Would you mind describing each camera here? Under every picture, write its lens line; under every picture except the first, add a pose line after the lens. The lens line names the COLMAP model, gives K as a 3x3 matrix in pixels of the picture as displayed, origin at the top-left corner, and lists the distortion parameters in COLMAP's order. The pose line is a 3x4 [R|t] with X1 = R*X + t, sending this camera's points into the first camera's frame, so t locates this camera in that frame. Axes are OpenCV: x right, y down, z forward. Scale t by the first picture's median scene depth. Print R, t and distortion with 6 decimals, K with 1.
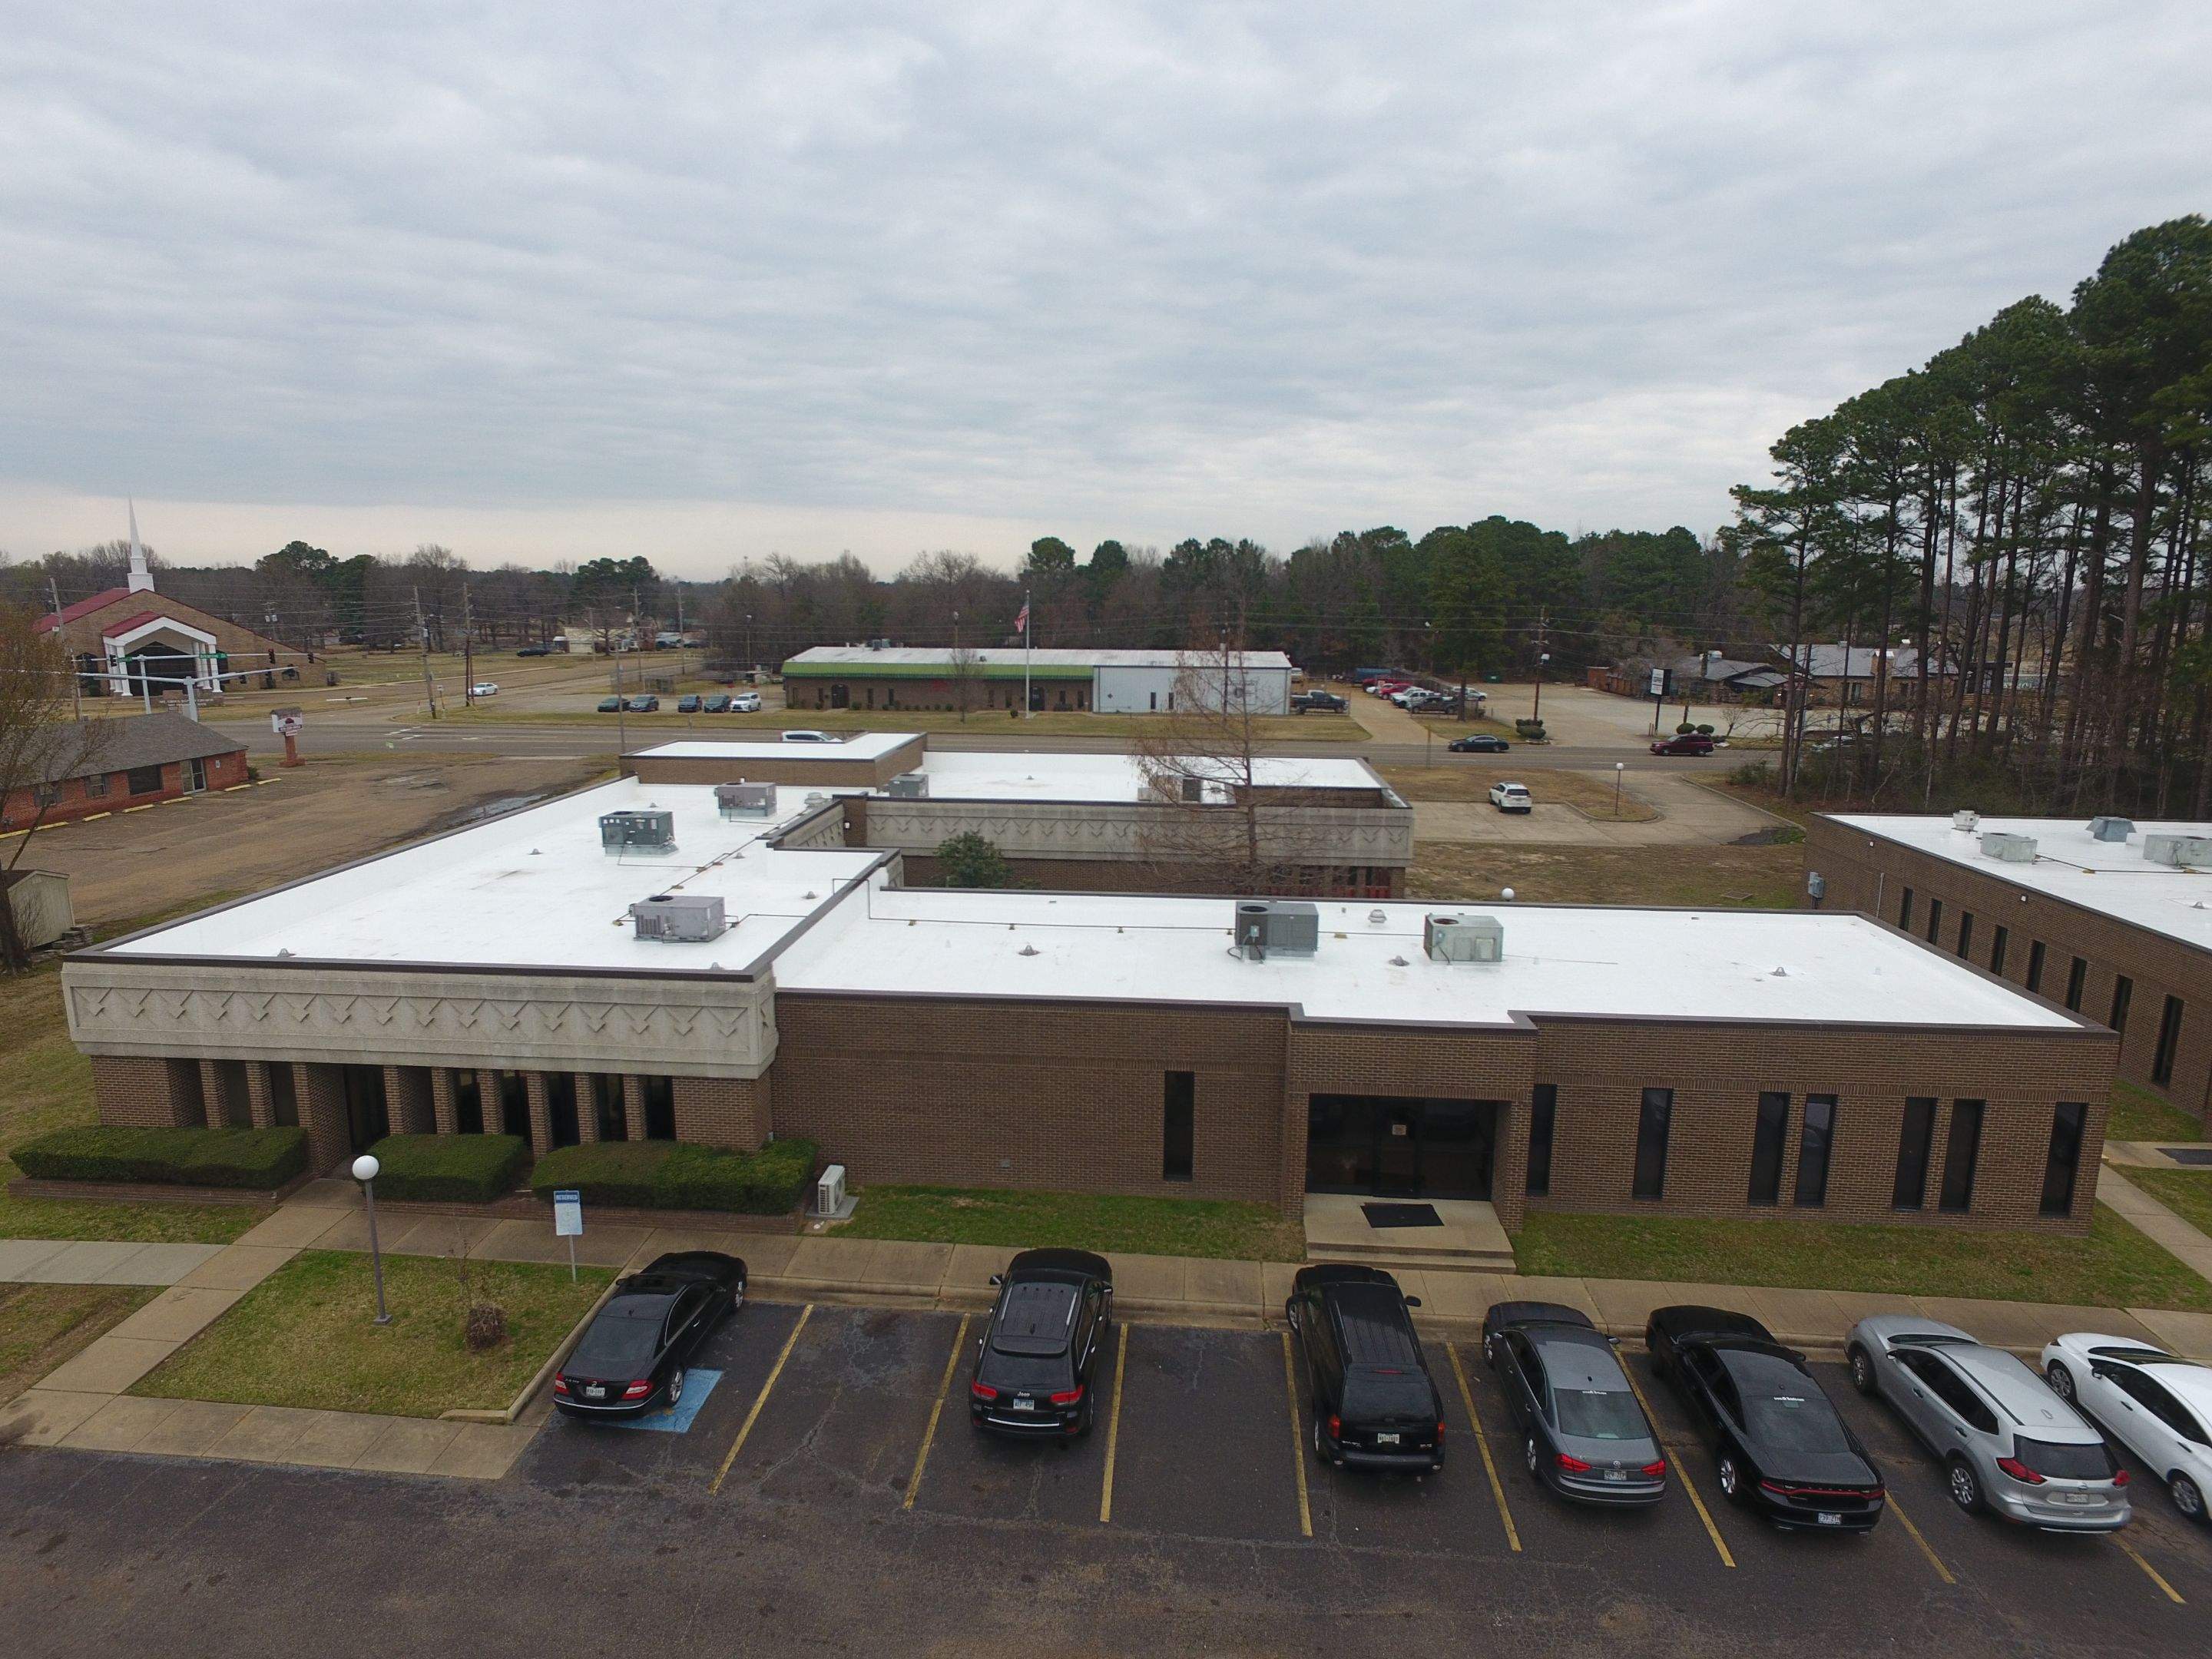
lens RADIAL K [[1283.5, 0, 1094.9], [0, 1283.5, 850.7], [0, 0, 1]] dist [-0.015480, 0.016687]
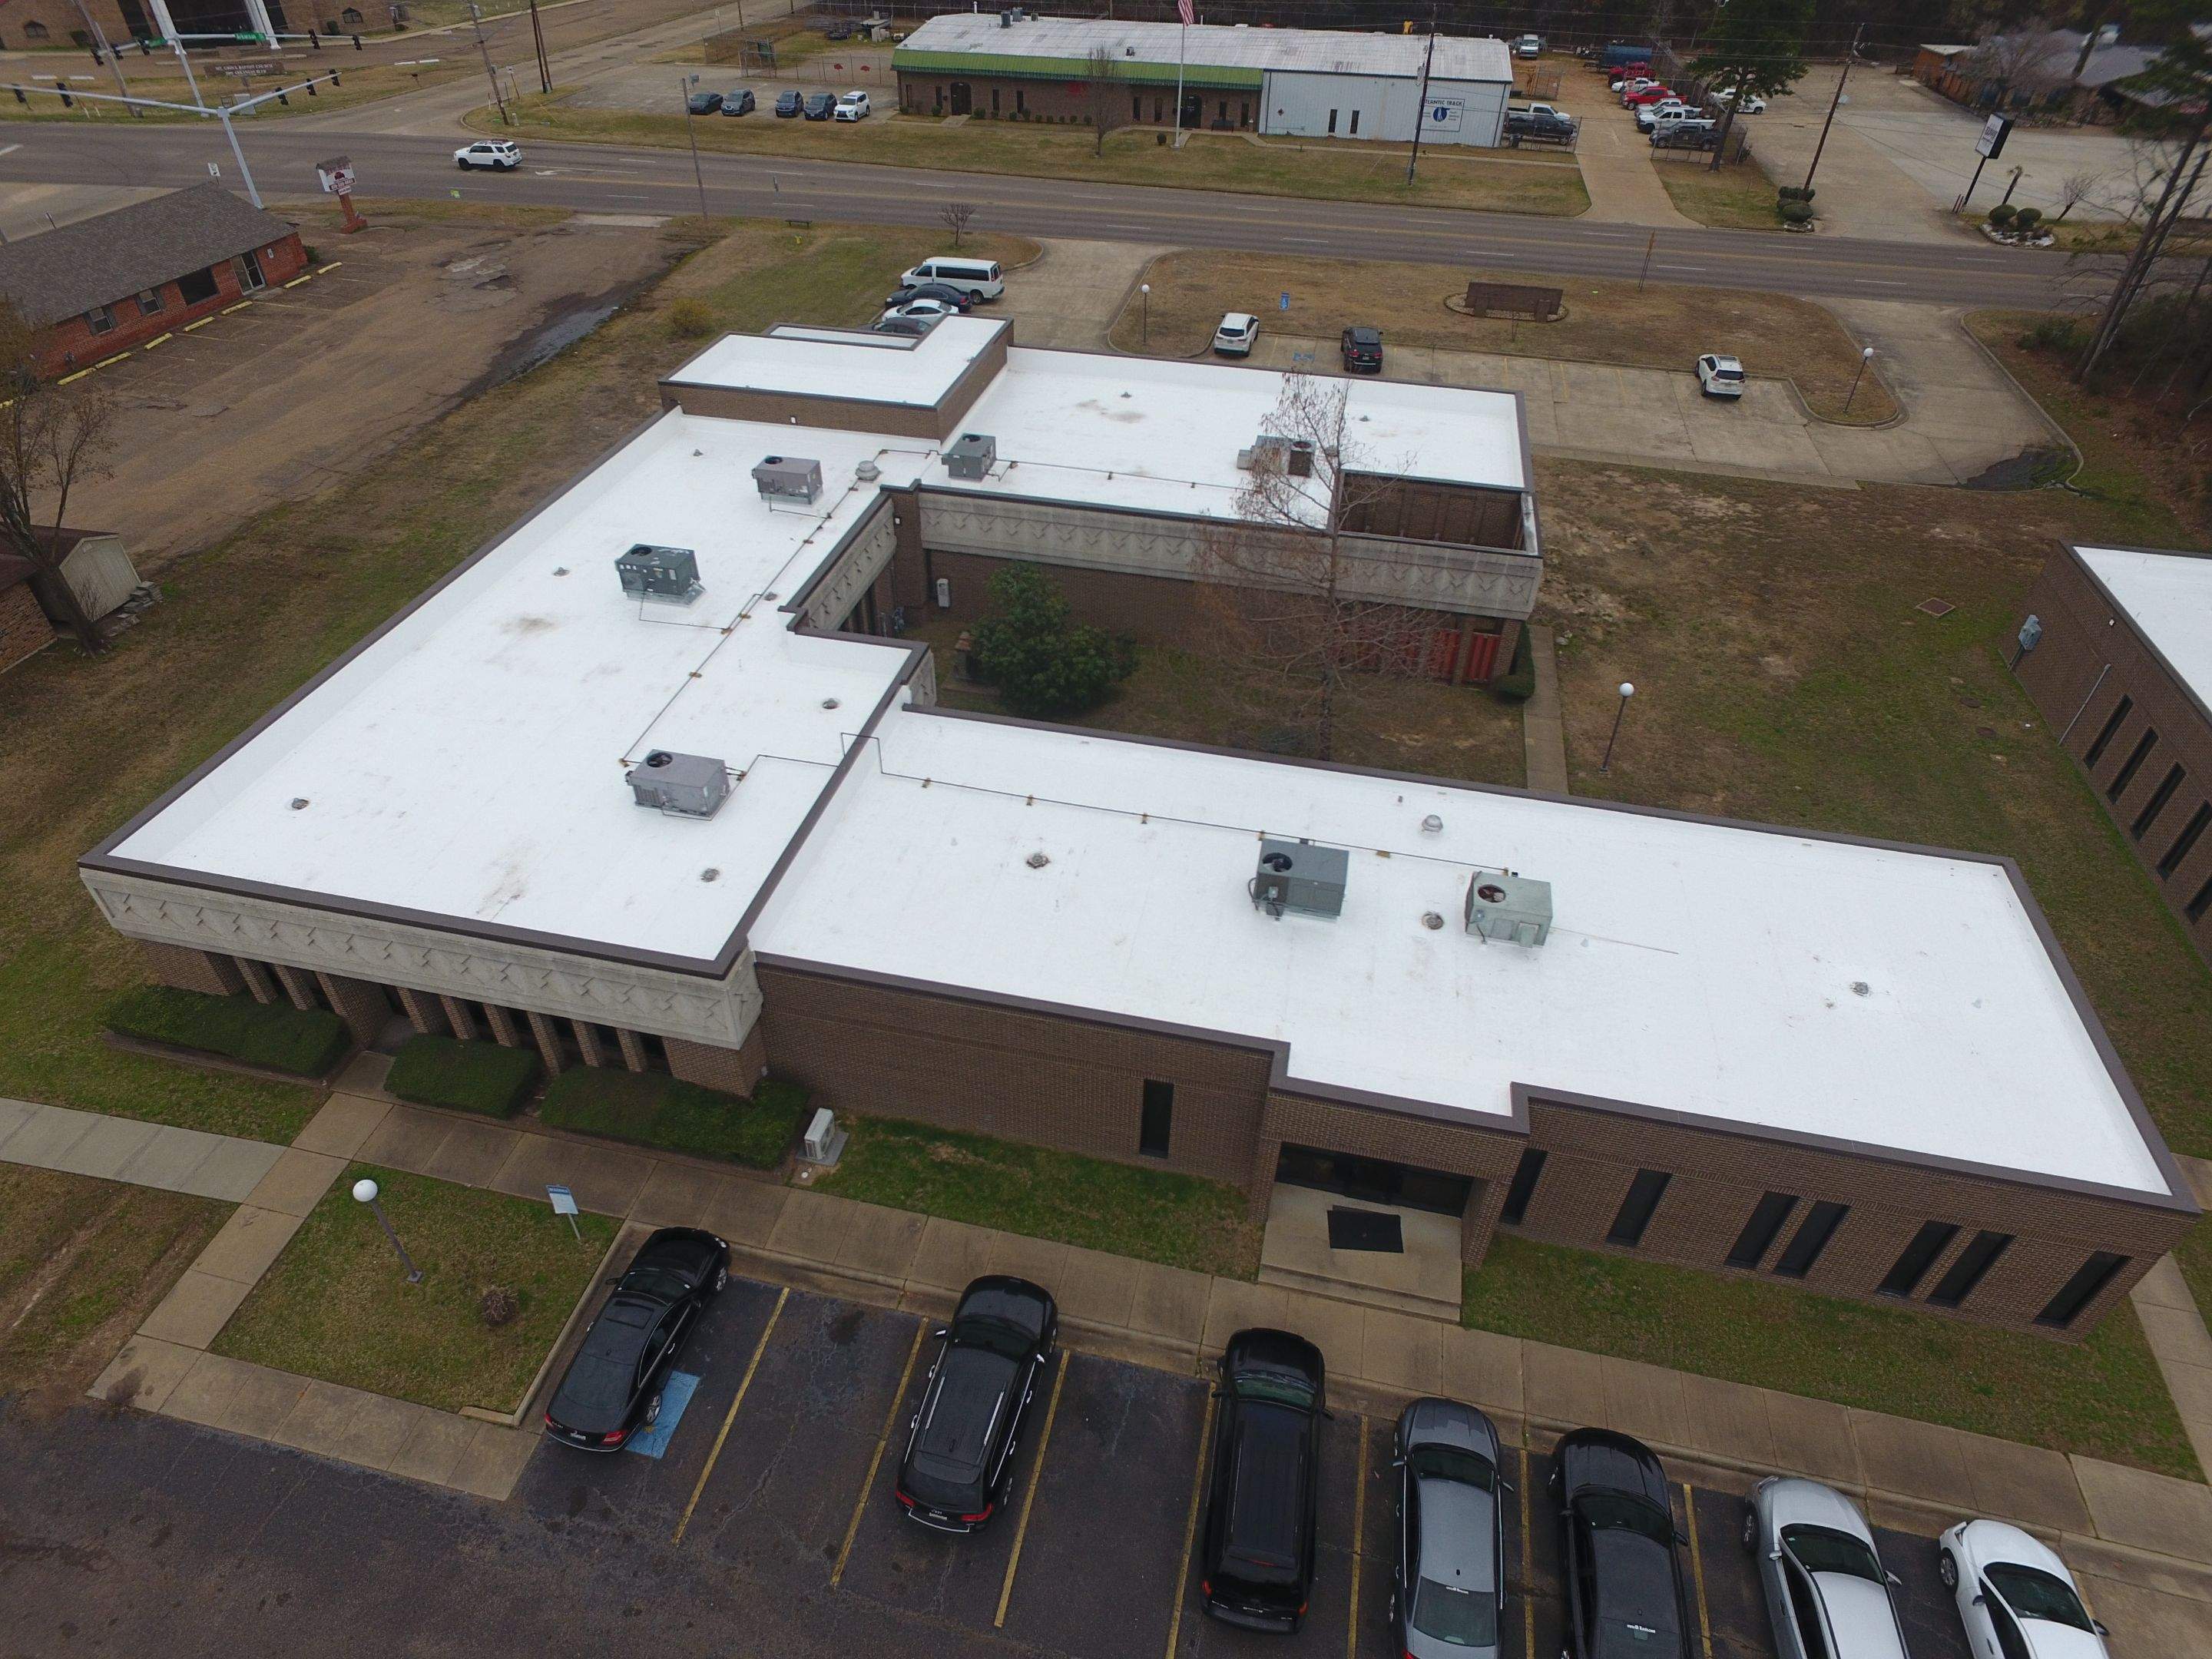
lens RADIAL K [[1283.5, 0, 1093.3], [0, 1283.5, 847.1], [0, 0, 1]] dist [-0.015480, 0.016687]
pose [[0.990433, 0.095616, -0.099498, 0.059147], [-0.037634, 0.880861, 0.471876, -0.270872], [0.132763, -0.463617, 0.876033, 0.135620]]
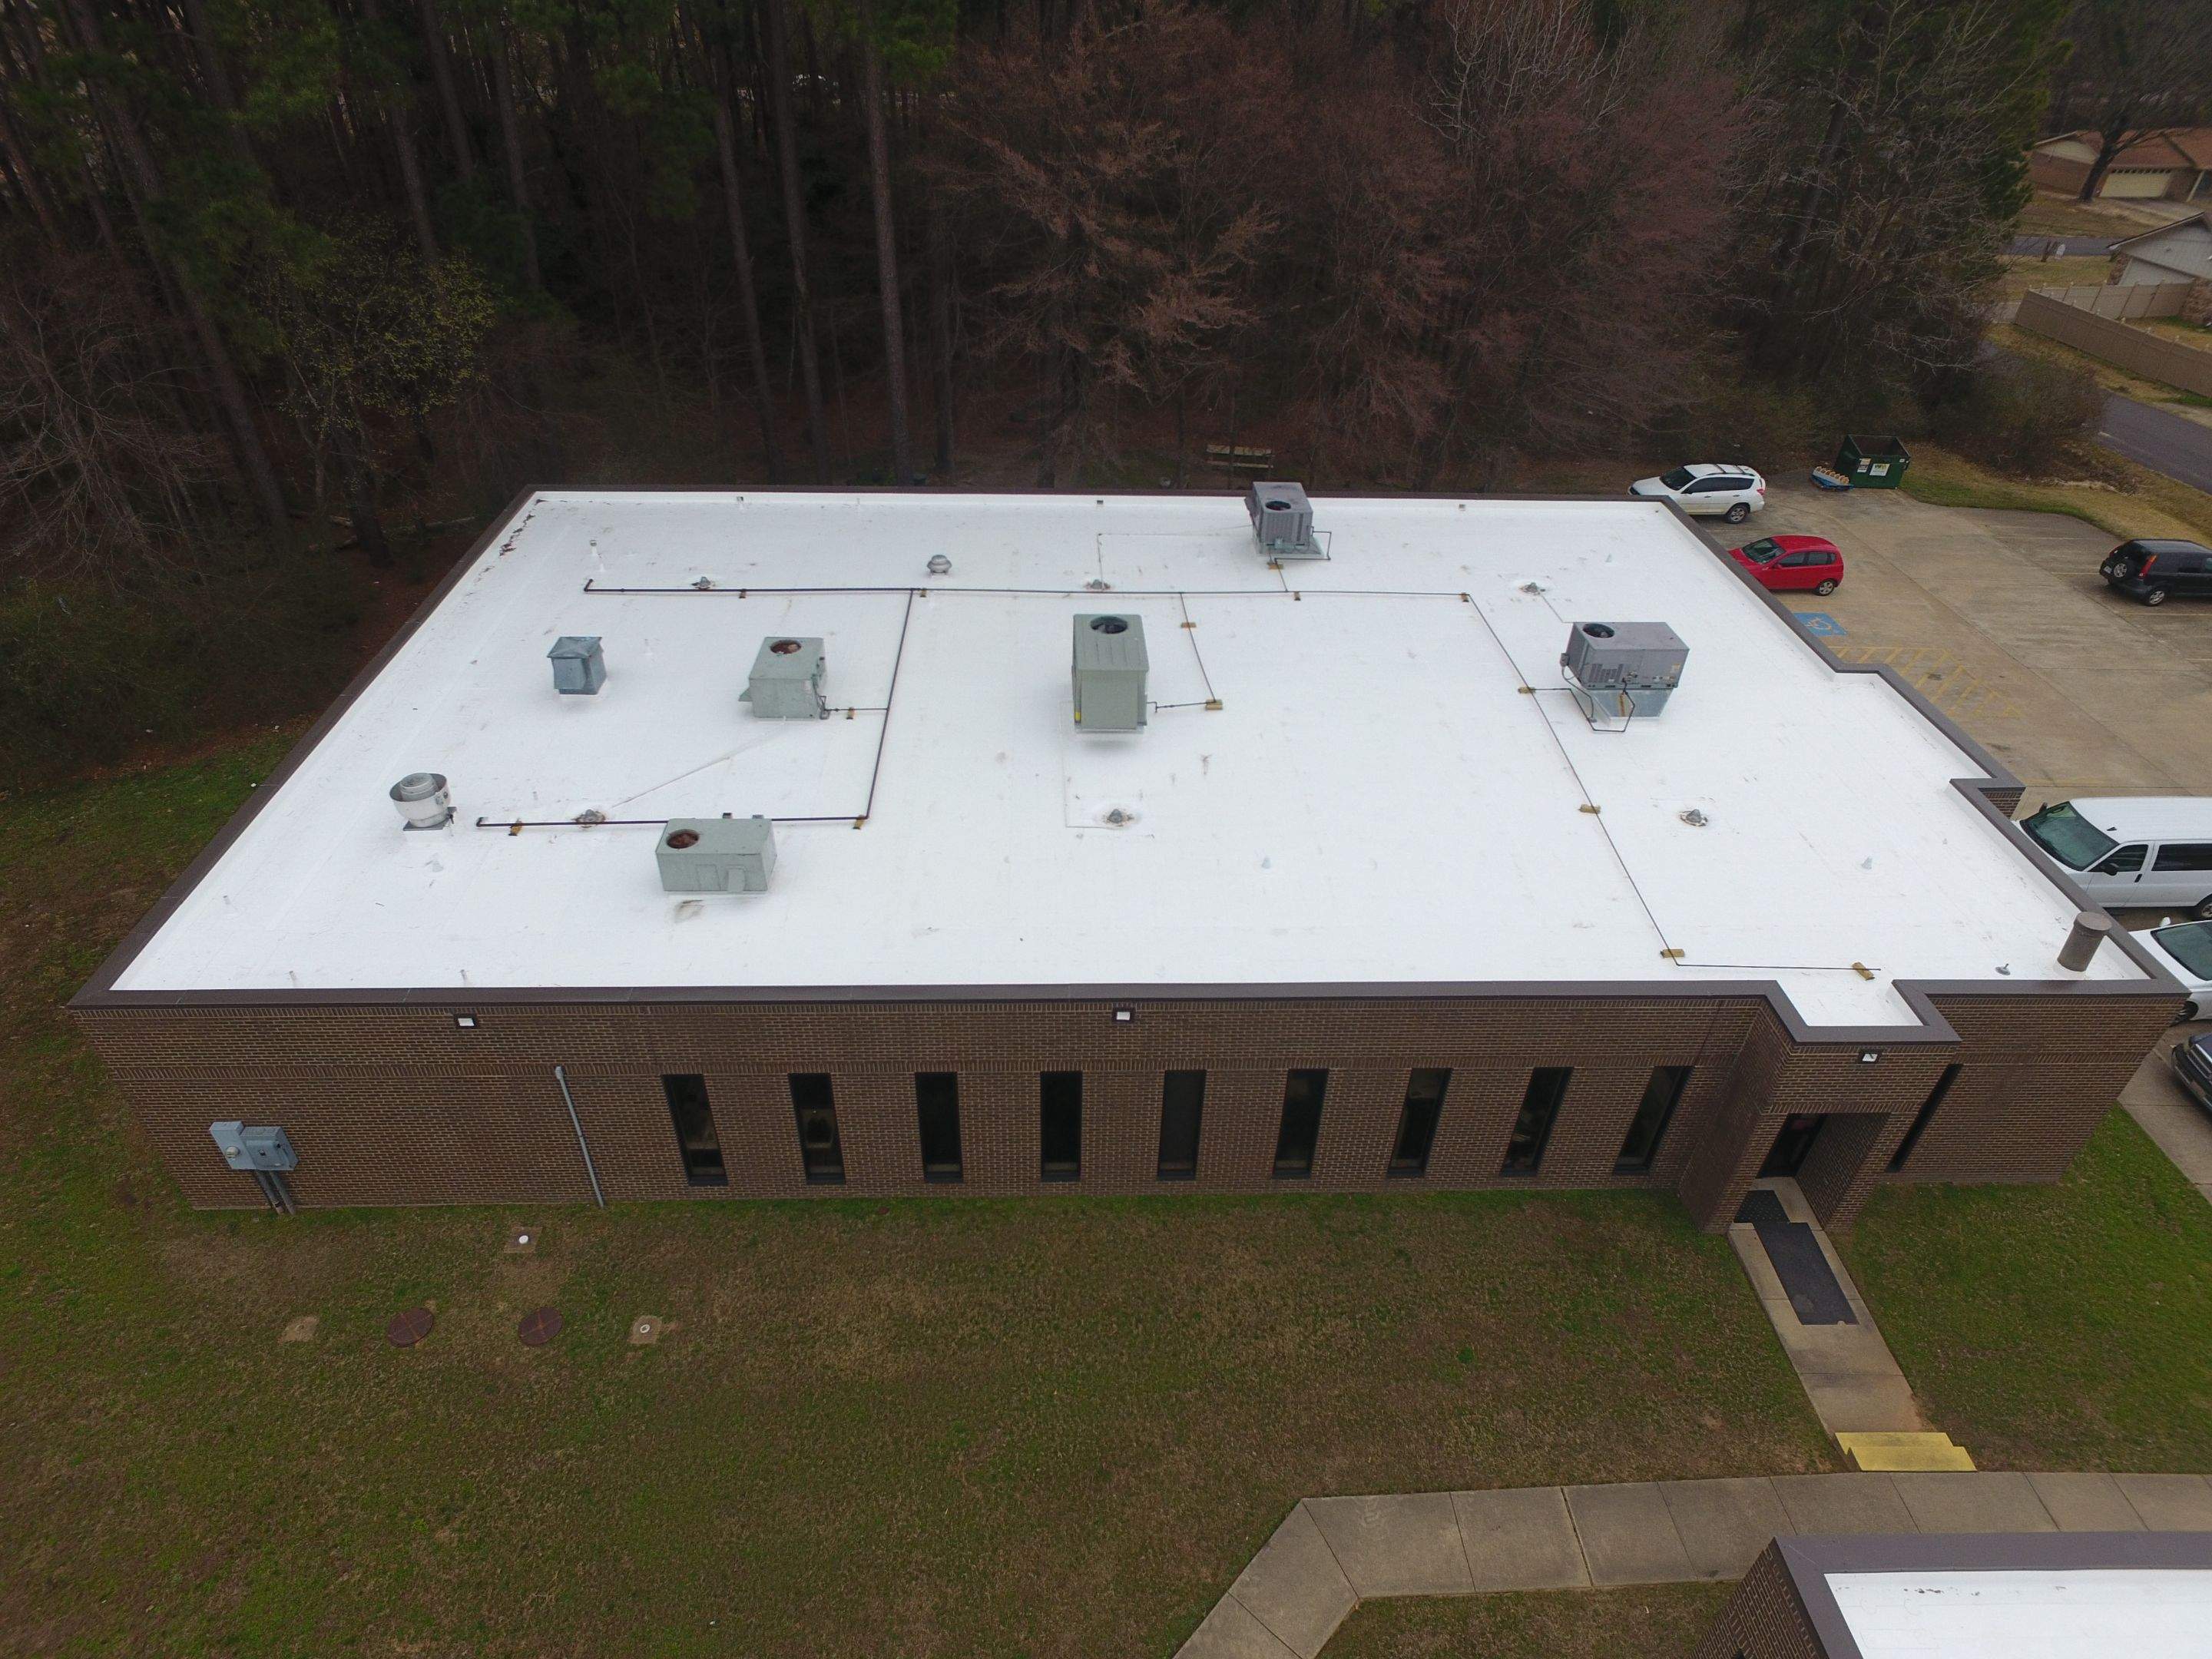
lens RADIAL K [[1283.5, 0, 1093.9], [0, 1283.5, 848.4], [0, 0, 1]] dist [-0.015480, 0.016687]
pose [[-0.108138, -0.600462, 0.792308, 0.366667], [0.173801, 0.773288, 0.609769, -0.262521], [-0.978825, 0.203643, 0.020740, 0.899000]]
